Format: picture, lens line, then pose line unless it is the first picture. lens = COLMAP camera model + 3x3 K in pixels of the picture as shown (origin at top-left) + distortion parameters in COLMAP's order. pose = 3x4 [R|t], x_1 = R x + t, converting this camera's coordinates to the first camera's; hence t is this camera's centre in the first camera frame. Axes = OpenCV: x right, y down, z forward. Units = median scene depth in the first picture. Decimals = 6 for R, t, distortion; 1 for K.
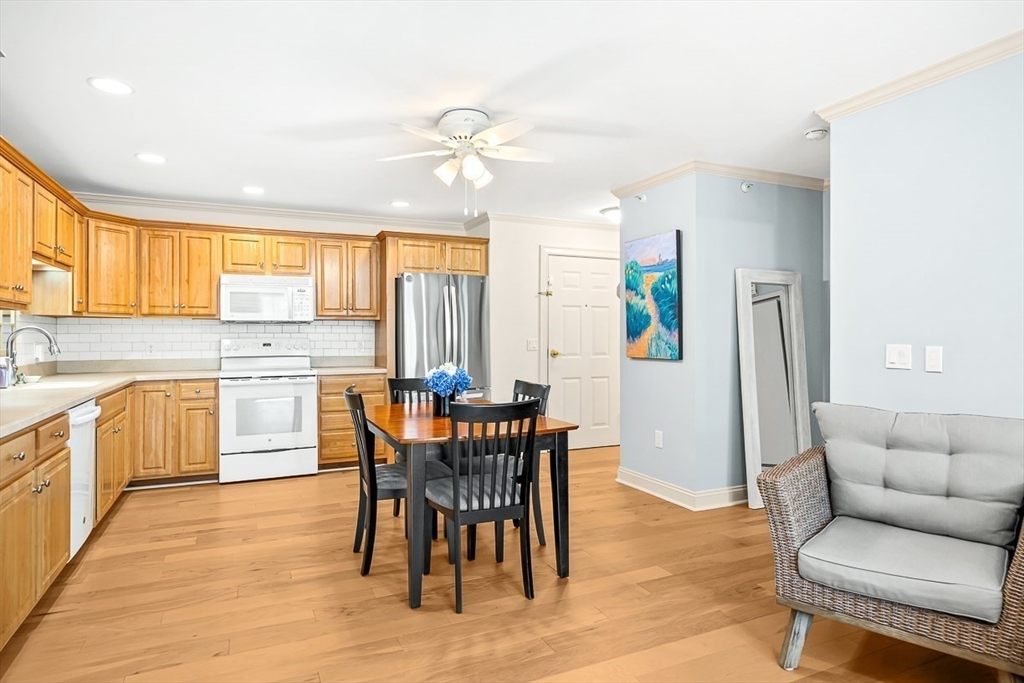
lens RADIAL K [[578.9, 0, 509.7], [0, 578.9, 337.7], [0, 0, 1]] dist [-0.002179, 0.000103]
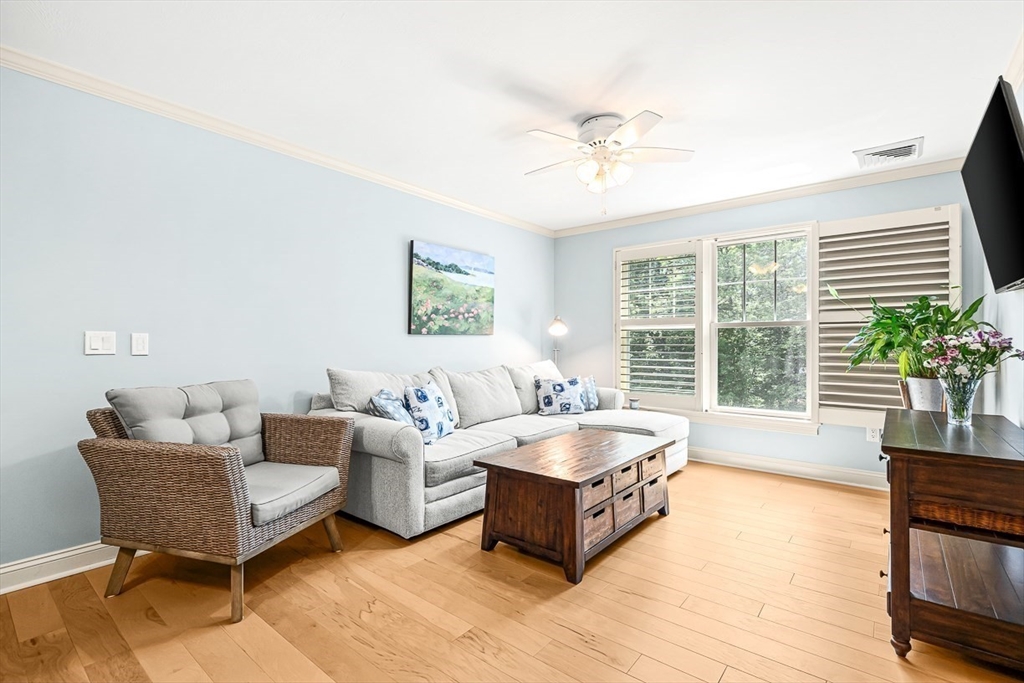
lens RADIAL K [[471.1, 0, 507.5], [0, 471.1, 345.7], [0, 0, 1]] dist [-0.000117, -0.000204]
pose [[-0.438514, -0.001561, 0.898723, -0.263697], [0.004234, 0.999984, 0.003803, 0.023457], [-0.898714, 0.005473, -0.438500, 0.446091]]
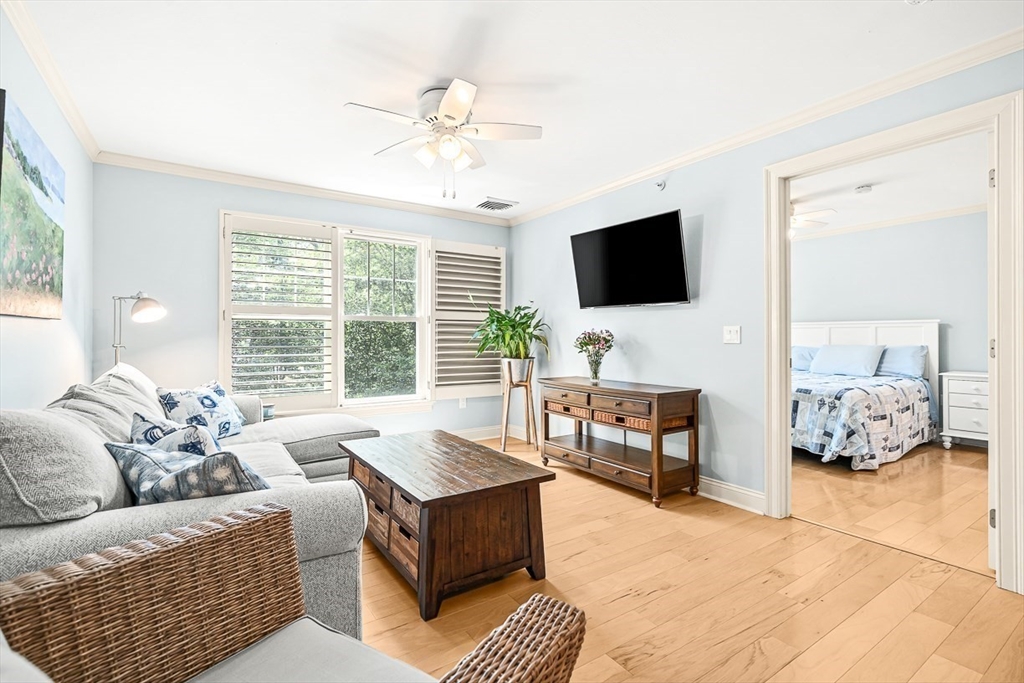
lens RADIAL K [[474.7, 0, 513.5], [0, 474.7, 335.9], [0, 0, 1]] dist [0.001034, 0.000311]
pose [[-0.986059, 0.001169, -0.166394, 0.259323], [0.000671, 0.999995, 0.003046, 0.021291], [0.166397, 0.002892, -0.986055, 0.648393]]
